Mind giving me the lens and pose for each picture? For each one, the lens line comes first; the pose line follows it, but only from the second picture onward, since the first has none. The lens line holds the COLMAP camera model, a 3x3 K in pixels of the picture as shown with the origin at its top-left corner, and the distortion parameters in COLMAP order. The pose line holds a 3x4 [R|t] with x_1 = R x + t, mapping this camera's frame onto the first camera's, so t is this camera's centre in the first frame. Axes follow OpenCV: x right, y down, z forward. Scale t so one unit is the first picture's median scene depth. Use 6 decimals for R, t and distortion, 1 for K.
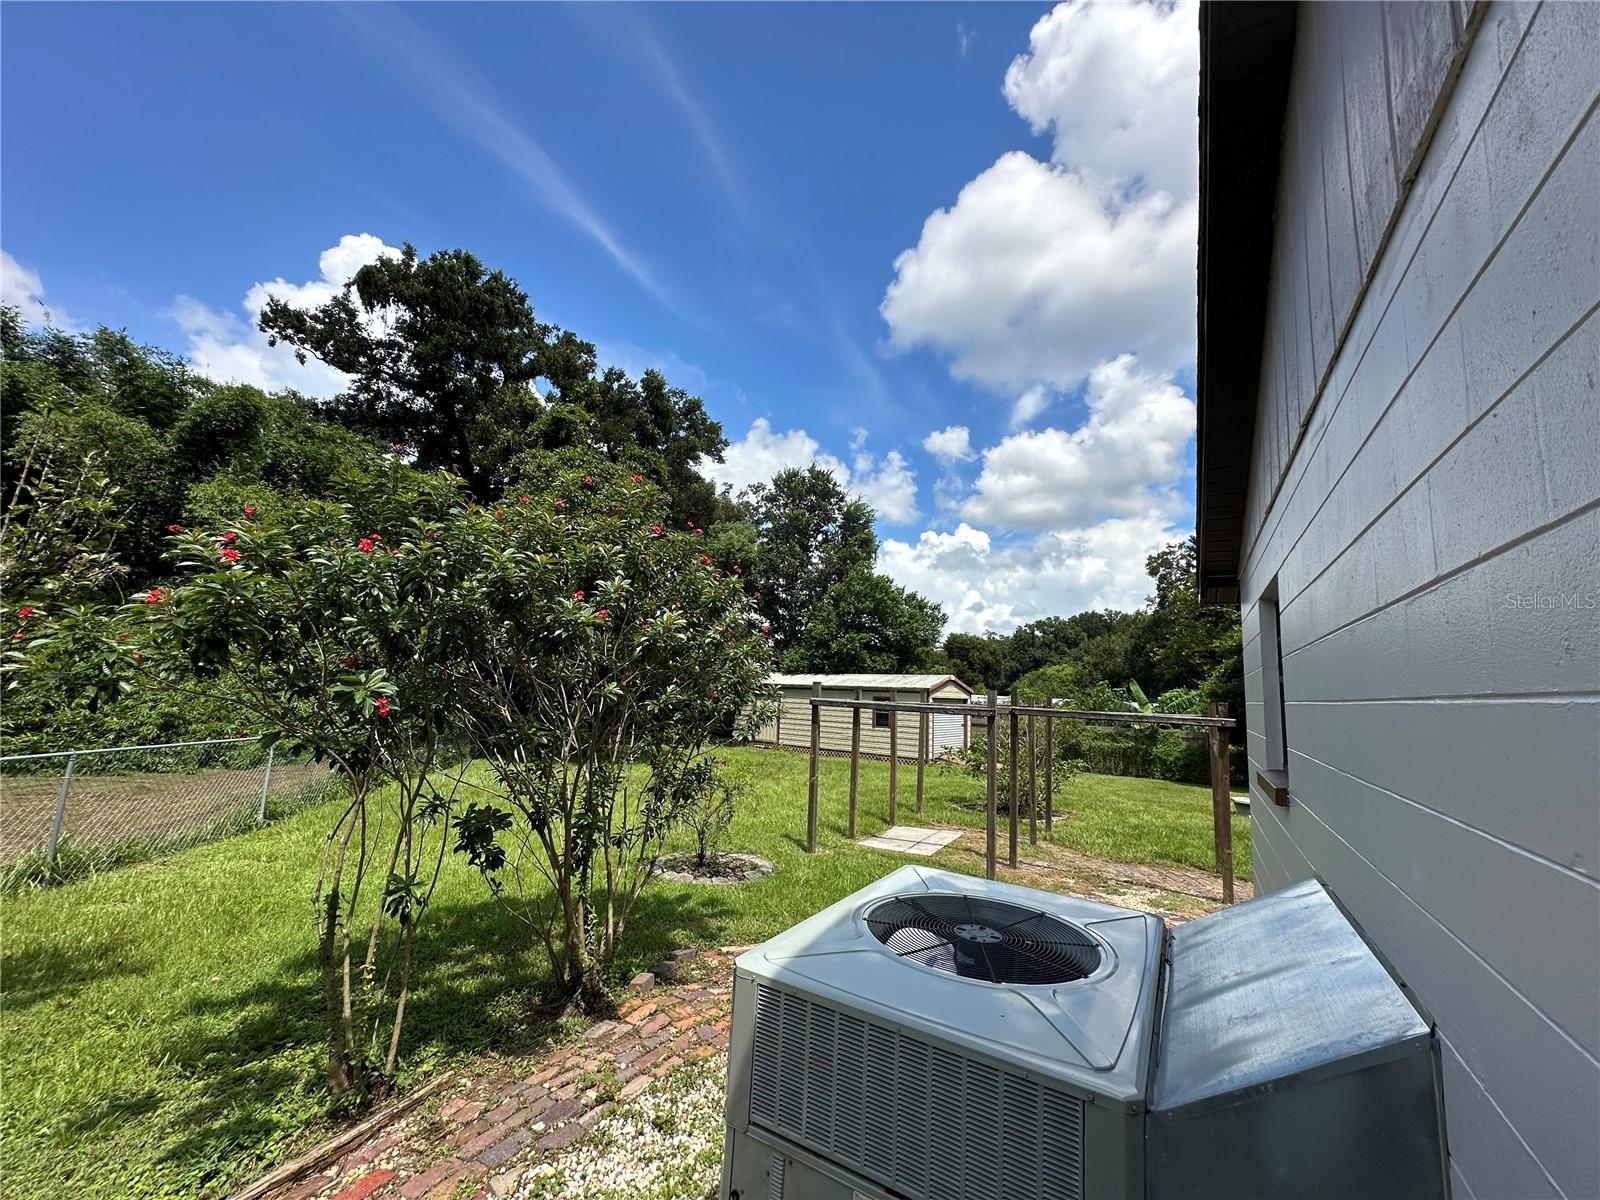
lens RADIAL K [[643.8, 0, 794.1], [0, 643.8, 605.8], [0, 0, 1]] dist [0.012153, -0.008844]
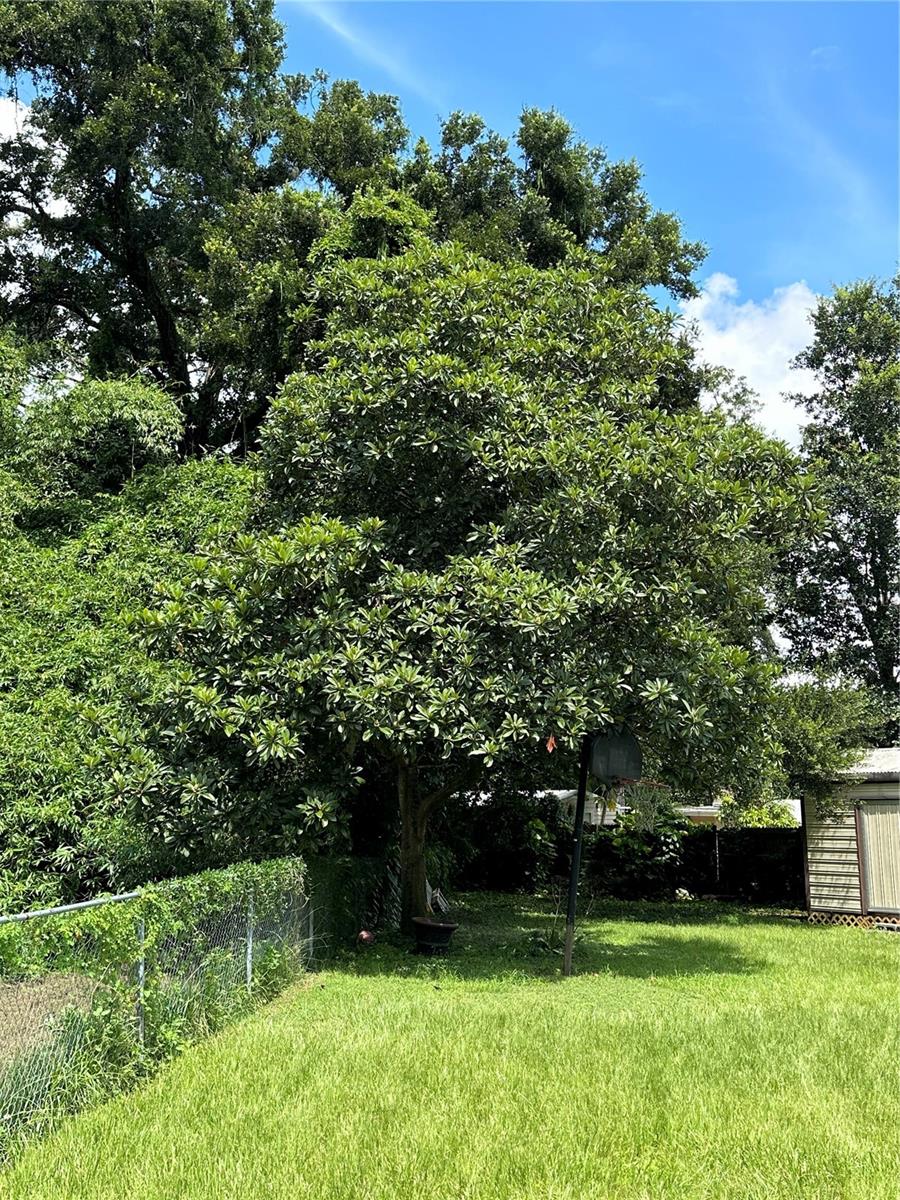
lens RADIAL K [[1238.2, 0, 450.0], [0, 1238.2, 600.0], [0, 0, 1]] dist [0.082343, -0.016470]
pose [[0.970712, -0.087936, -0.223574, -0.101639], [0.078536, 0.995626, -0.050612, 0.022849], [0.227046, 0.031571, 0.973372, 0.113290]]
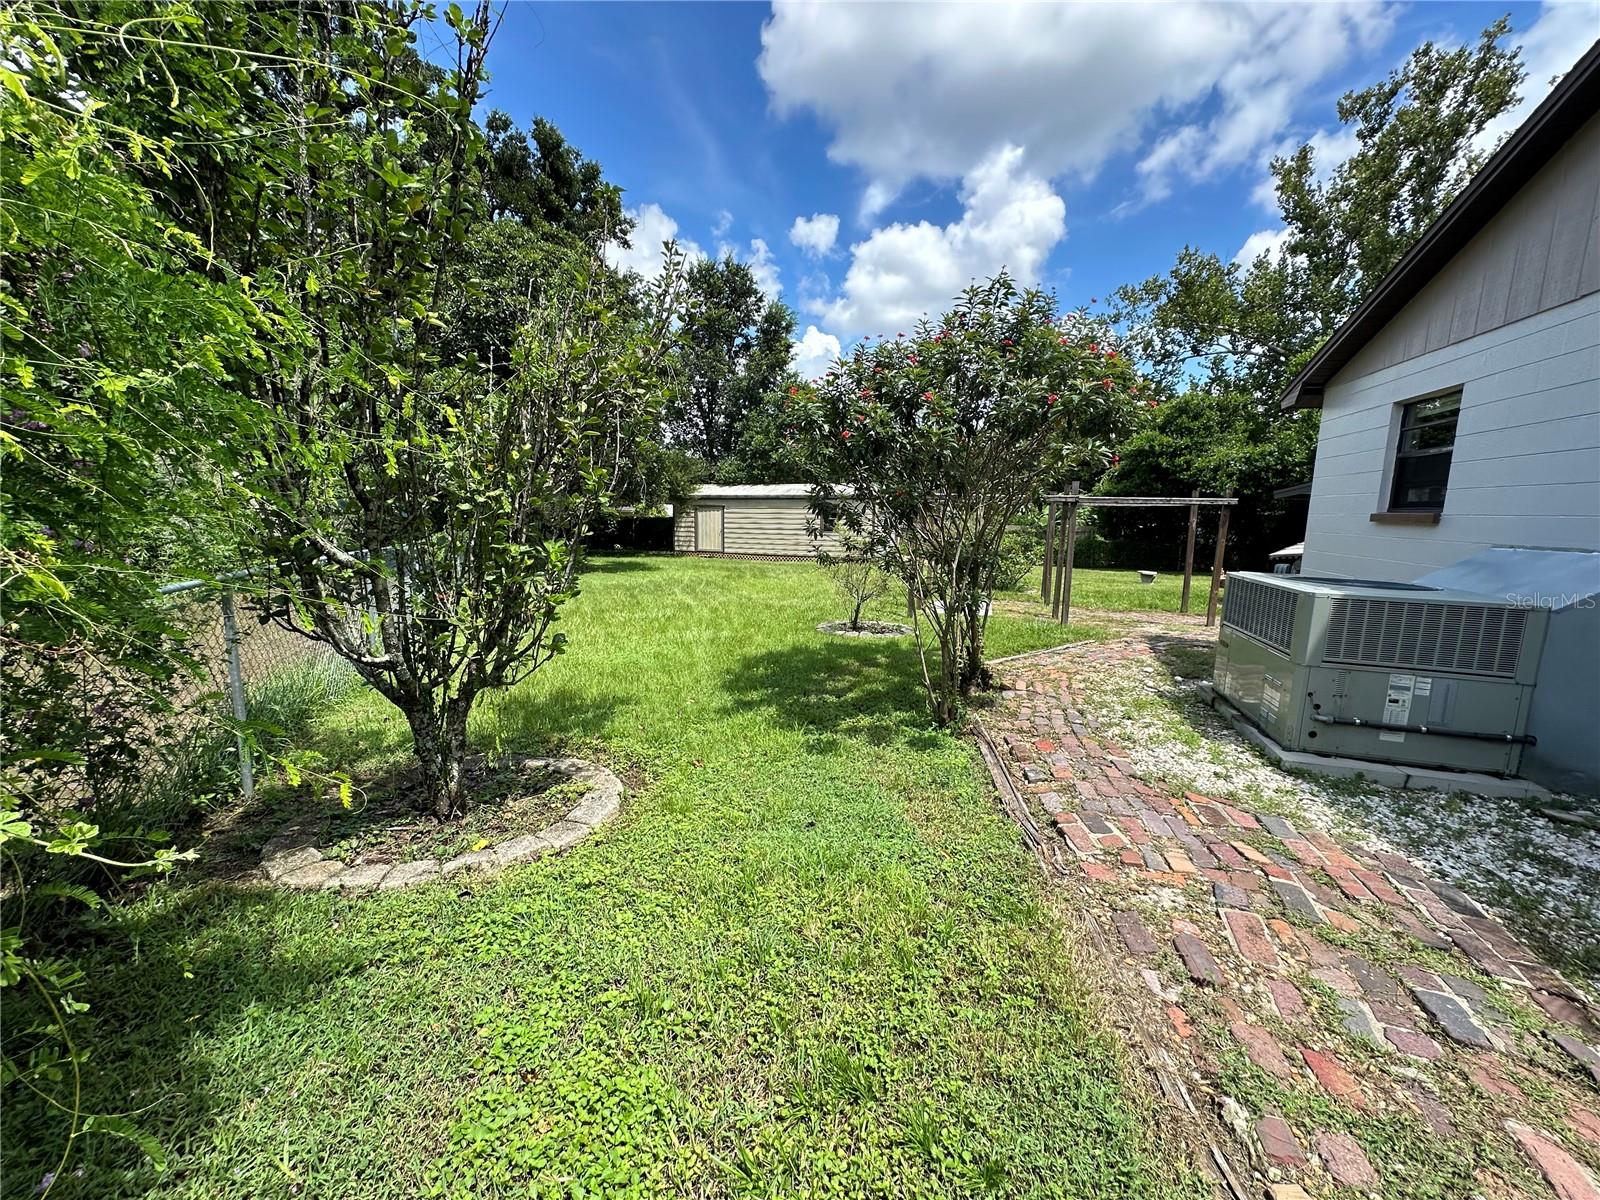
lens RADIAL K [[643.8, 0, 794.1], [0, 643.8, 605.8], [0, 0, 1]] dist [0.012153, -0.008844]
pose [[0.974209, -0.061284, 0.217165, -0.114880], [-0.002105, 0.959903, 0.280326, 0.002361], [-0.225636, -0.273553, 0.935017, -0.027135]]
